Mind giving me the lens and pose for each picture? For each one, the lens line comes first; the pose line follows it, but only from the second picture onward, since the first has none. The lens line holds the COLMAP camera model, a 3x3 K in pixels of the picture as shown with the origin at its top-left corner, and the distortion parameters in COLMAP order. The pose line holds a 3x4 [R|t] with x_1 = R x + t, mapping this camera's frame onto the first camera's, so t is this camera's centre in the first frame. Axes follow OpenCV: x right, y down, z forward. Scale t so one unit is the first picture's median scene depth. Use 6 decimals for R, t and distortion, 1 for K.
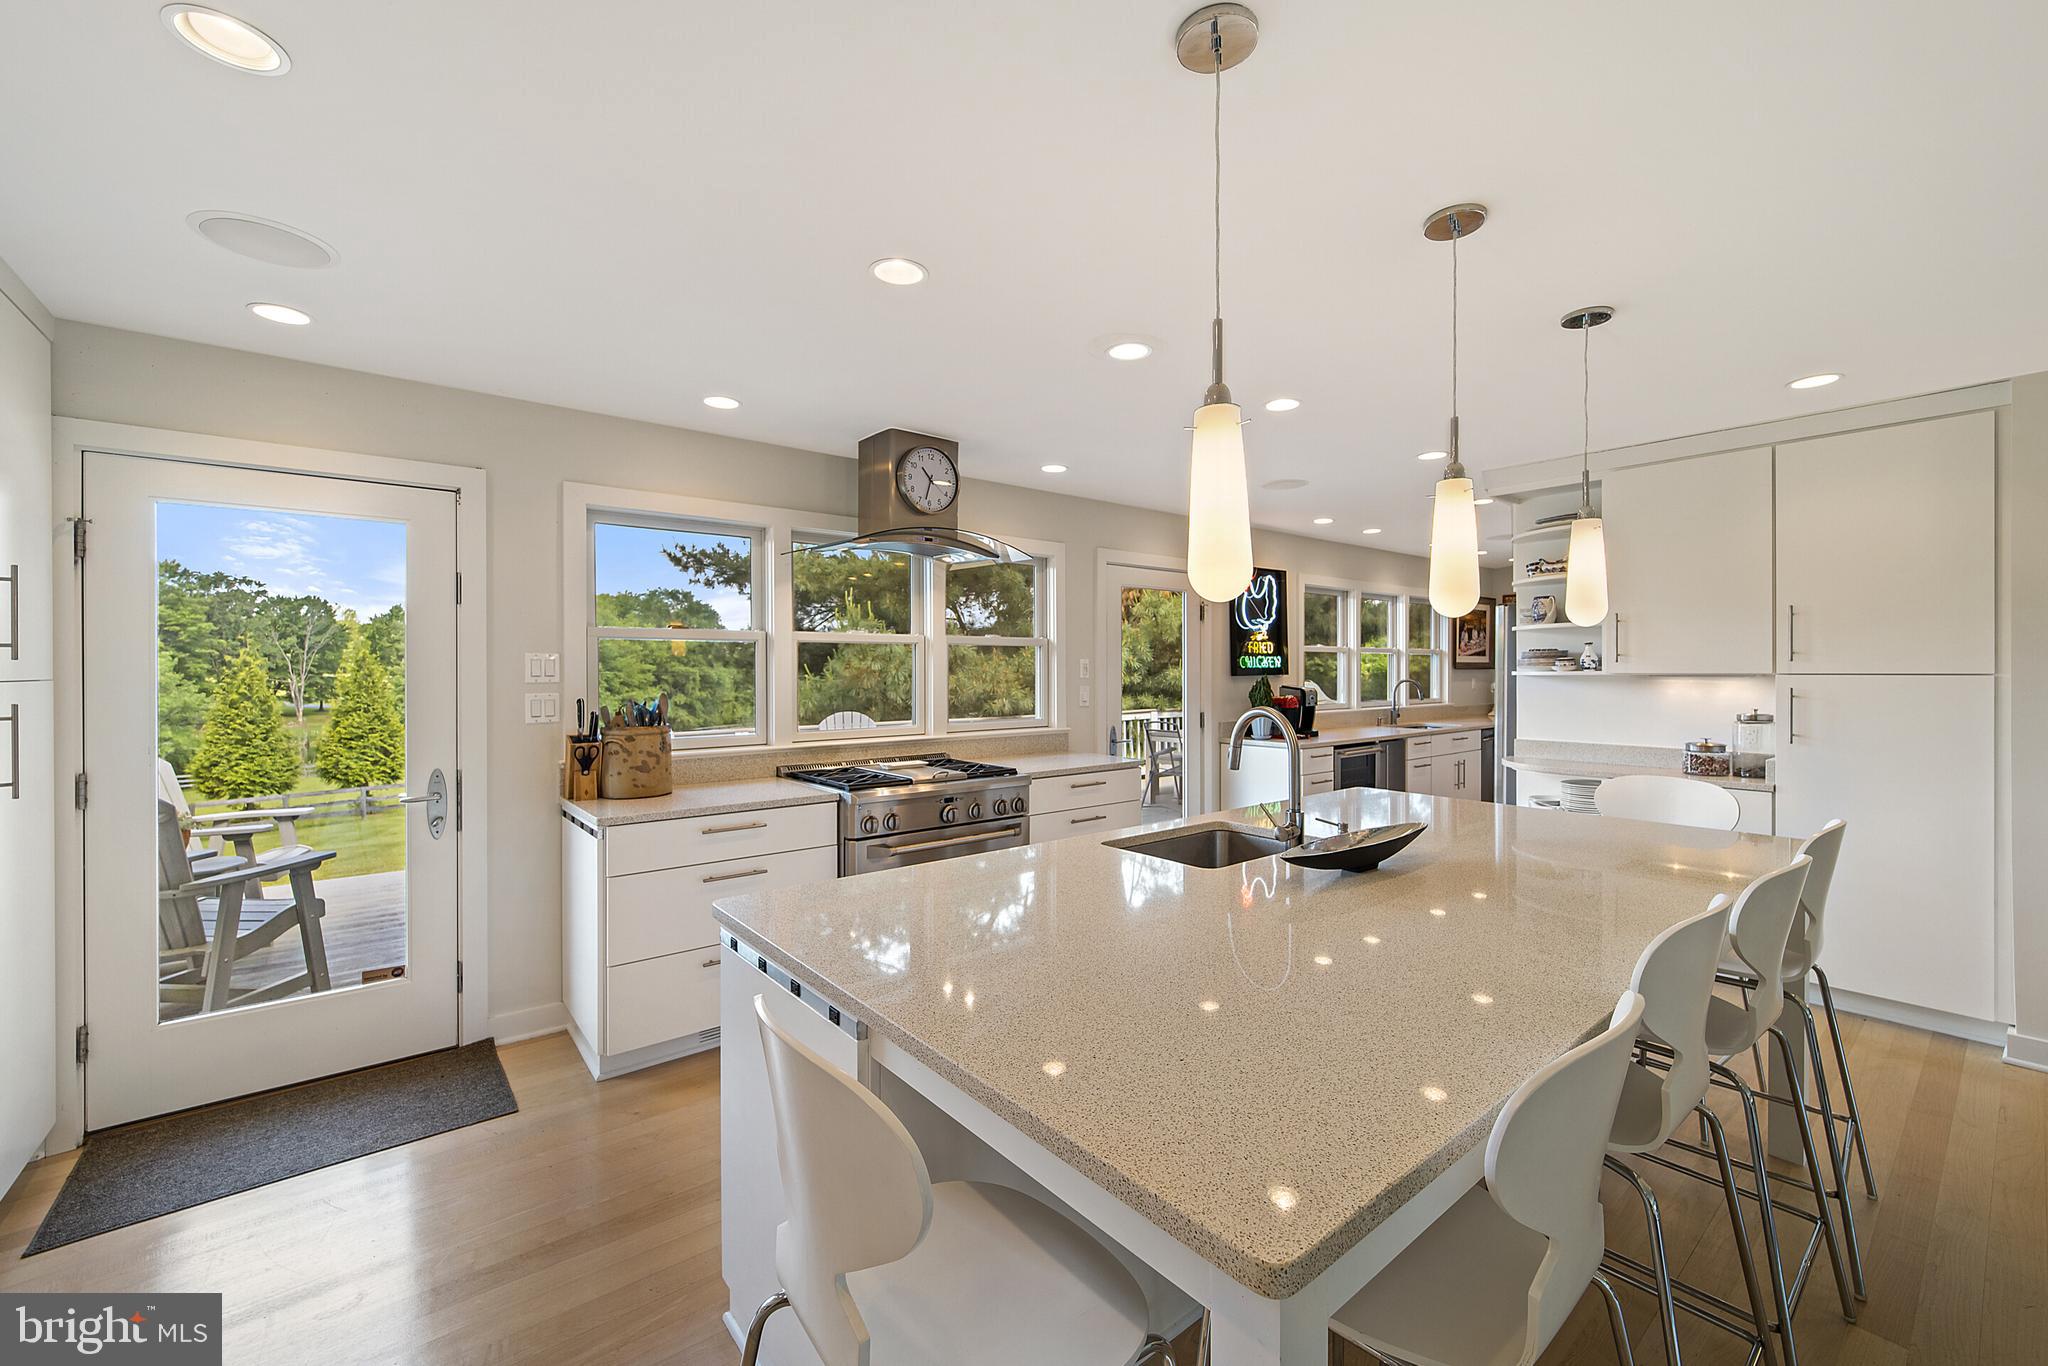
lens RADIAL K [[816.5, 0, 1023.0], [0, 816.5, 662.1], [0, 0, 1]] dist [0.000605, 0.000002]
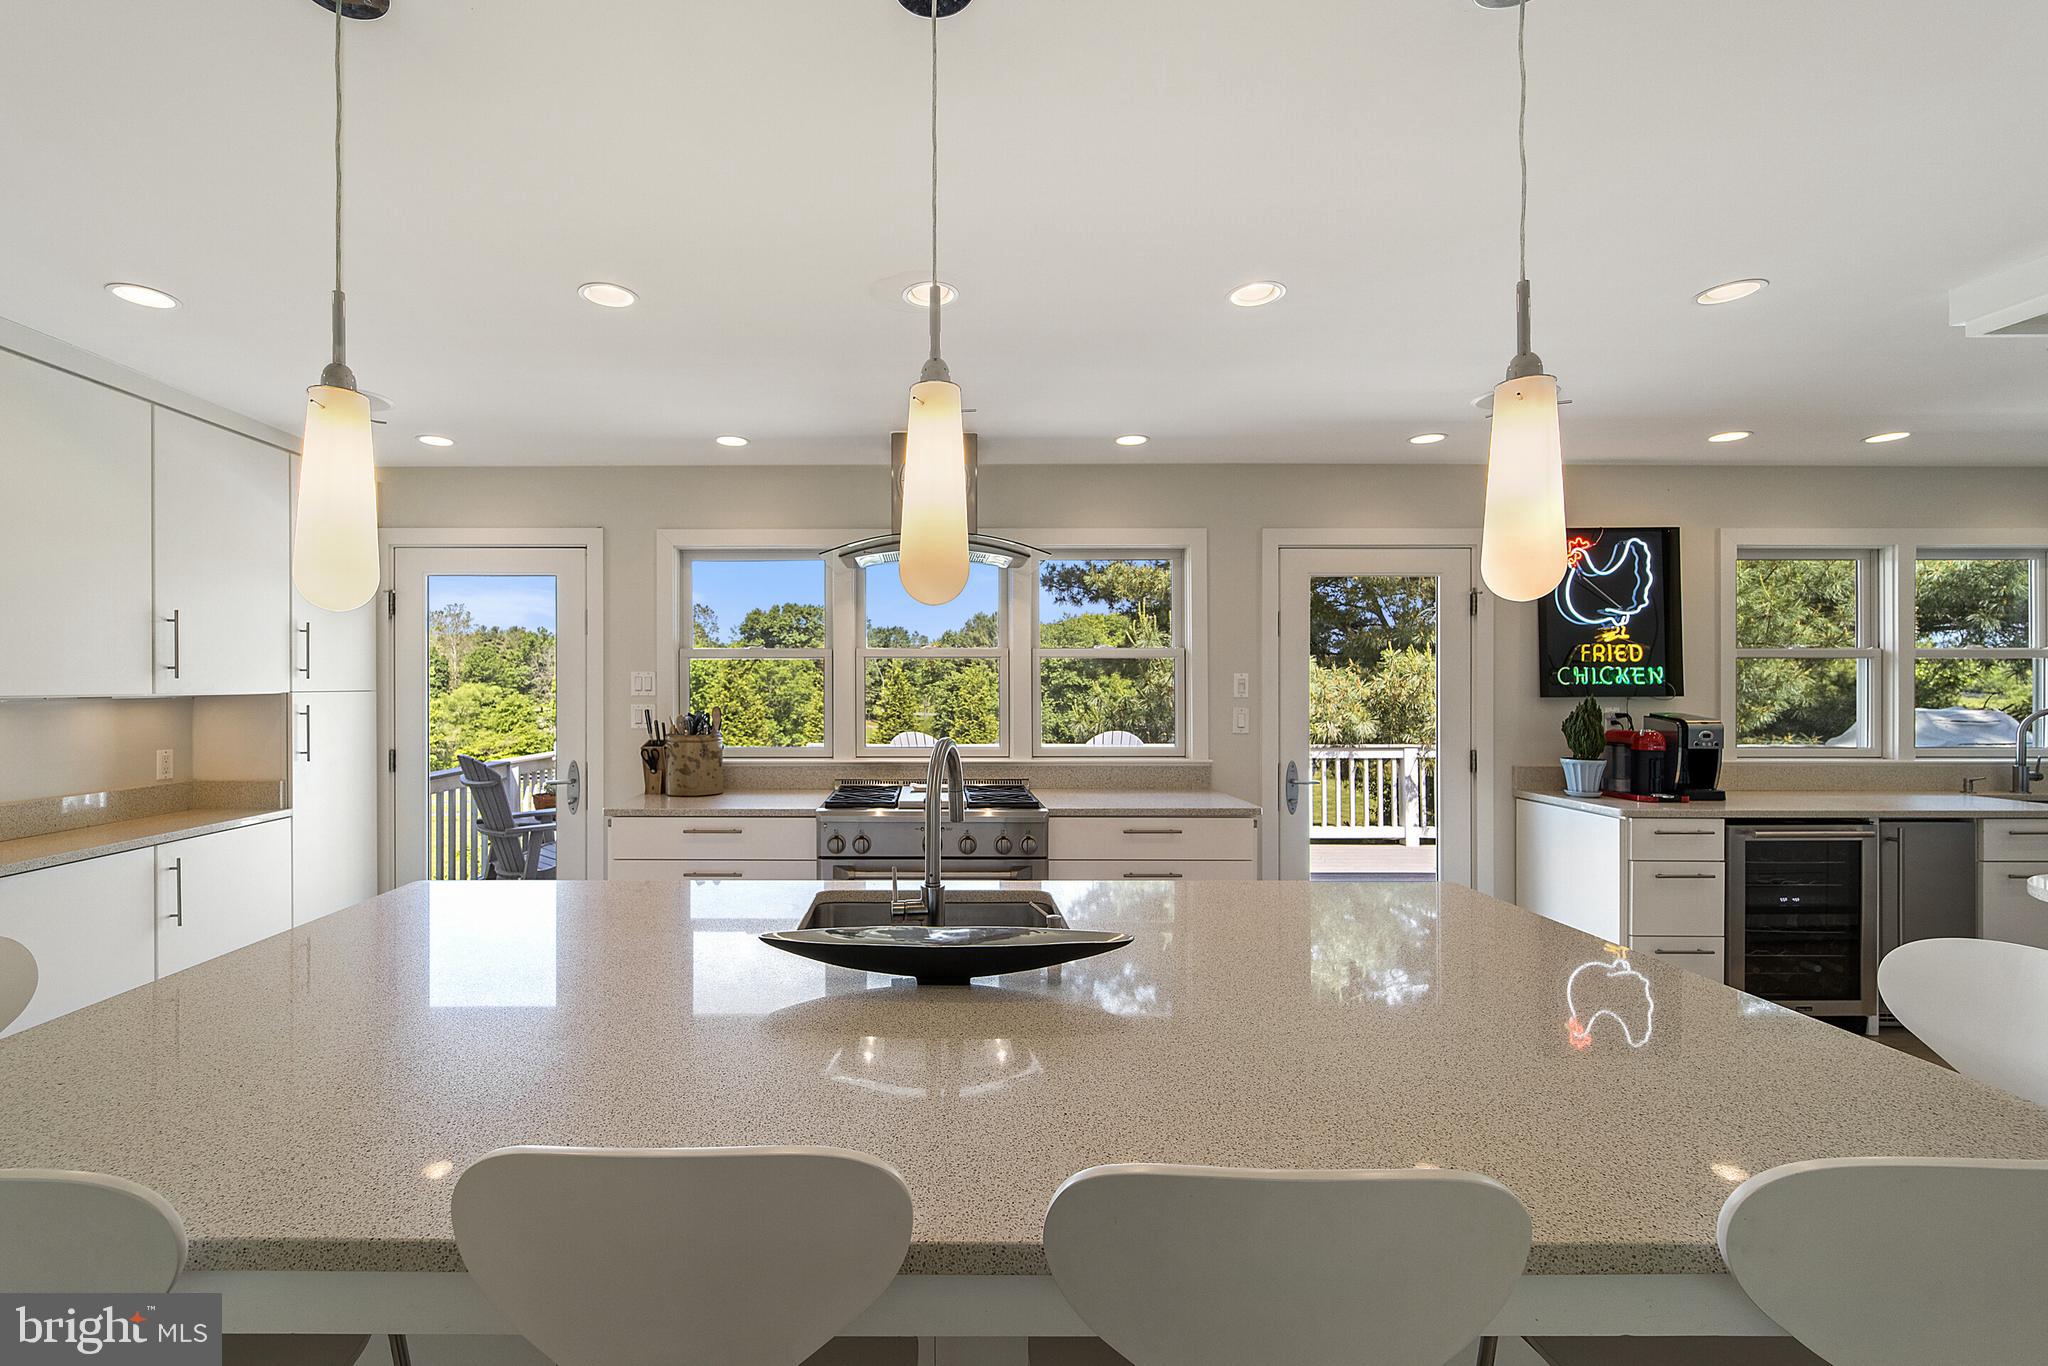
lens RADIAL K [[862.8, 0, 1024.0], [0, 862.8, 683.0], [0, 0, 1]] dist [-0.000612, 0.000120]
pose [[0.776506, 0.001198, -0.630109, 0.376651], [0.003188, 0.999978, 0.005829, 0.000081], [0.630102, -0.006535, 0.776485, 0.199103]]
